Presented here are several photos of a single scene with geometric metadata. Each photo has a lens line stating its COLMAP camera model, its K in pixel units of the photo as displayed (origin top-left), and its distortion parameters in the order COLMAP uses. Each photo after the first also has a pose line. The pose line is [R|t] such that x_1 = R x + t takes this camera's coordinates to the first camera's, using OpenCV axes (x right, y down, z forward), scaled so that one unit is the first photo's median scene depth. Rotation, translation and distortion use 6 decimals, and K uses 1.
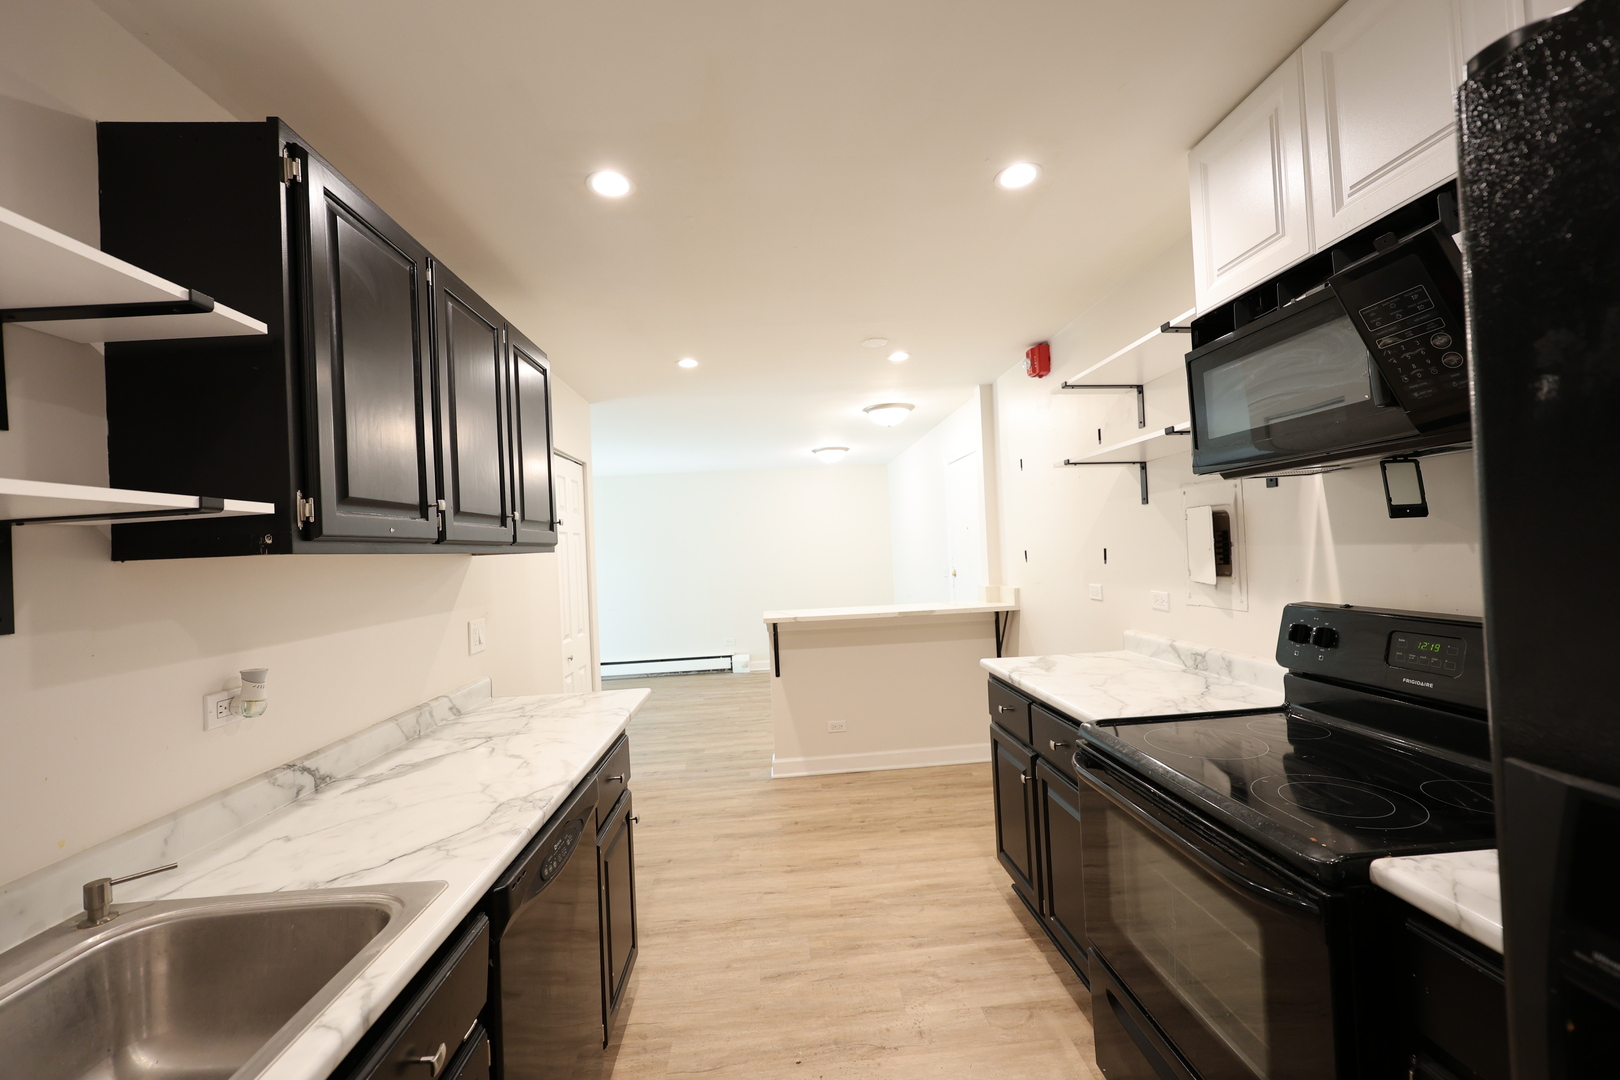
lens RADIAL K [[655.0, 0, 809.3], [0, 655.0, 544.4], [0, 0, 1]] dist [0.002647, 0.000260]
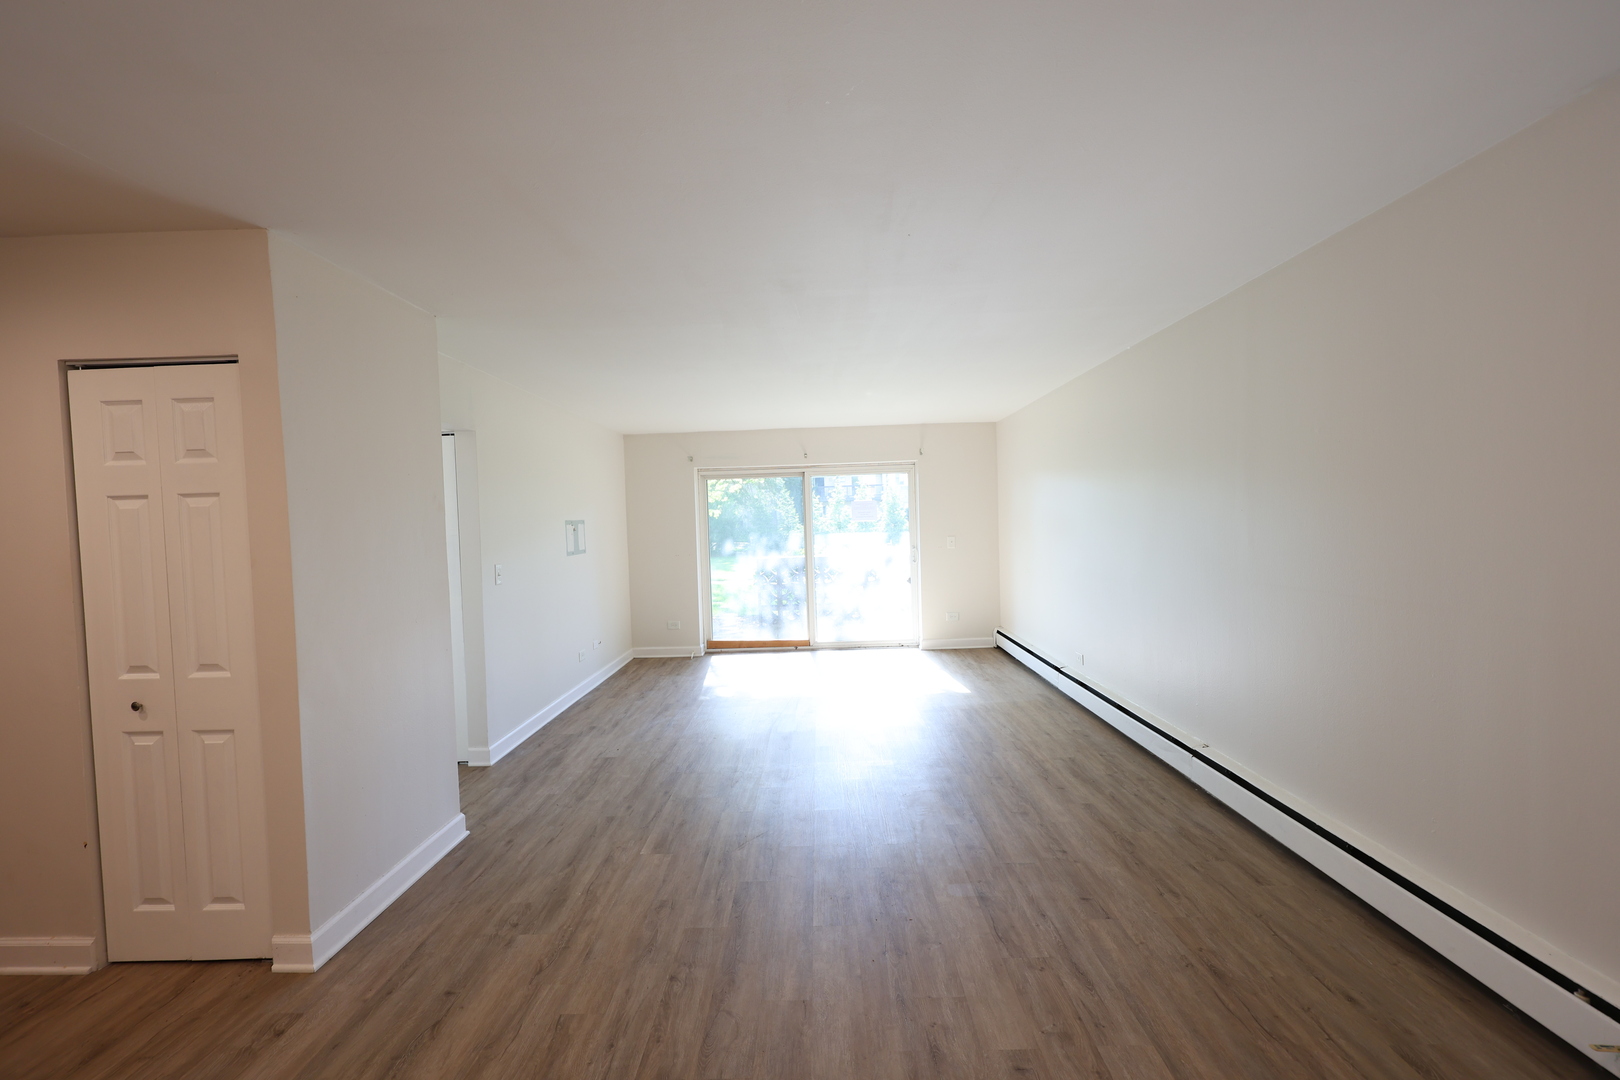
lens RADIAL K [[649.1, 0, 810.0], [0, 649.1, 540.0], [0, 0, 1]] dist [-0.000523, 0.000069]
pose [[-0.074835, 0.074778, -0.994388, 0.285280], [0.041614, 0.996550, 0.071809, 0.009894], [0.996327, -0.036007, -0.077689, 2.808227]]
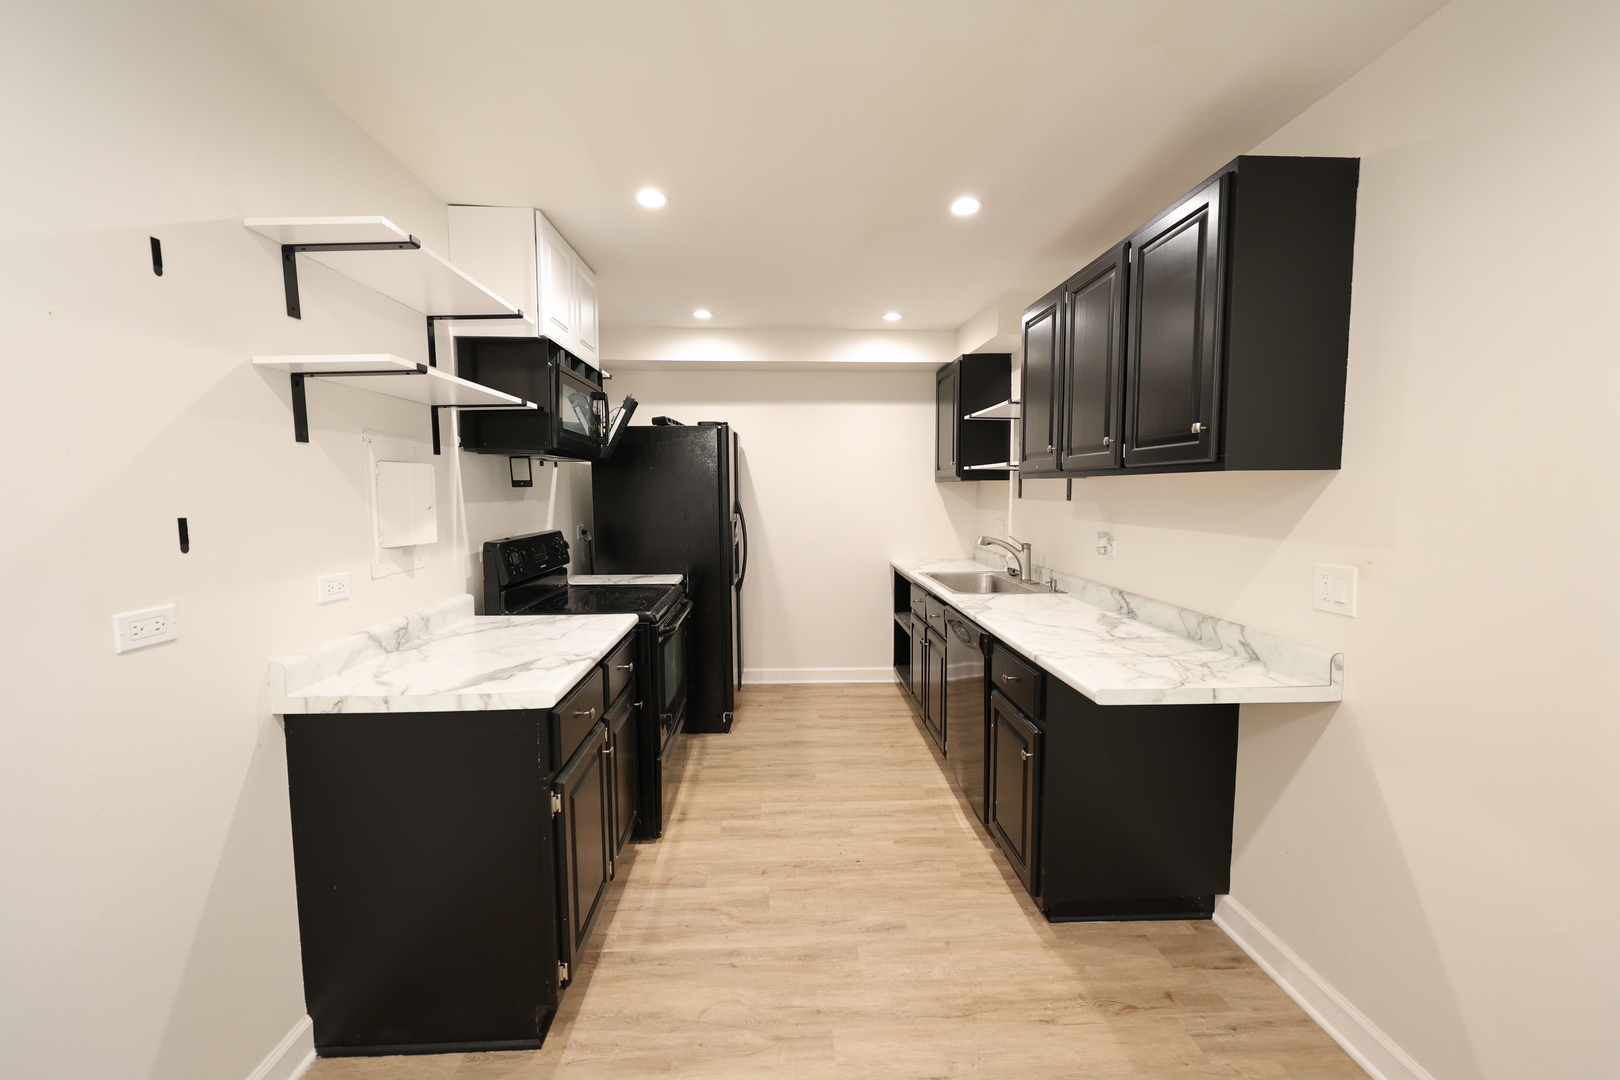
lens RADIAL K [[656.2, 0, 805.8], [0, 656.2, 542.1], [0, 0, 1]] dist [0.001007, 0.000136]
pose [[-0.998573, 0.049988, 0.018766, 0.028061], [0.051211, 0.996118, 0.071601, 0.016838], [-0.015114, 0.072460, -0.997257, 1.945909]]
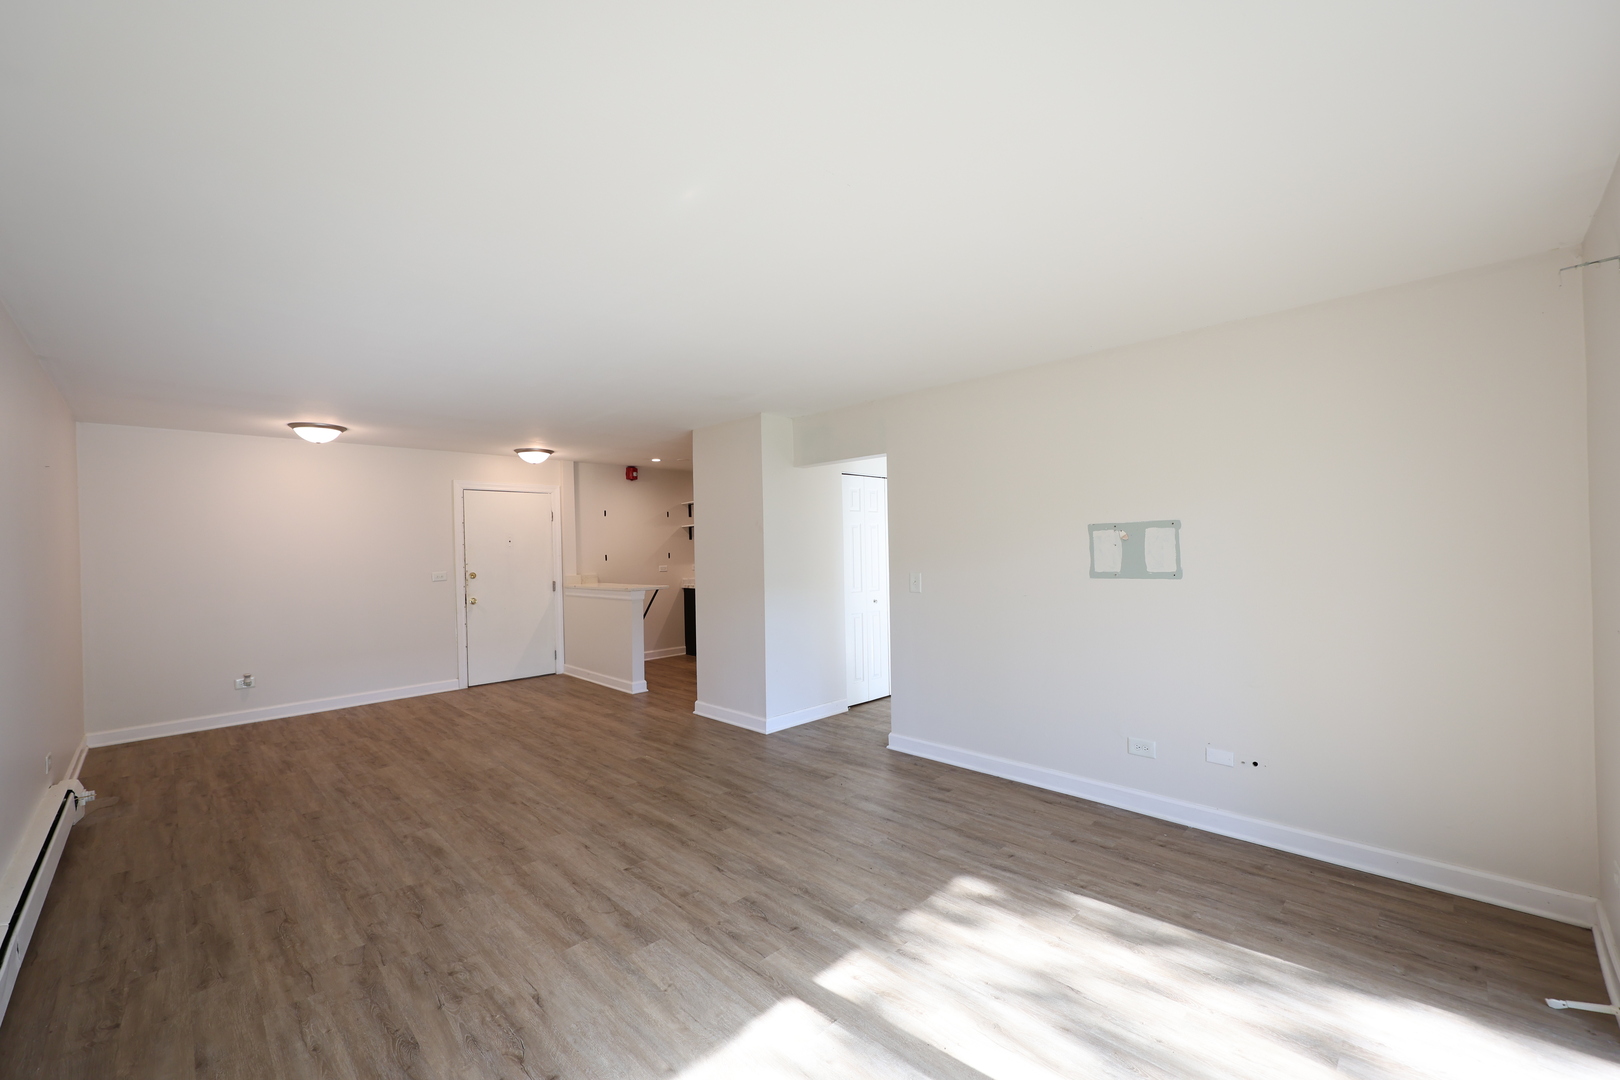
lens RADIAL K [[655.0, 0, 809.3], [0, 655.0, 544.4], [0, 0, 1]] dist [0.002647, 0.000260]
pose [[-0.657214, 0.058351, 0.751442, -2.878725], [0.042644, 0.998280, -0.040223, 0.160978], [-0.752497, 0.005610, -0.658572, 3.315855]]
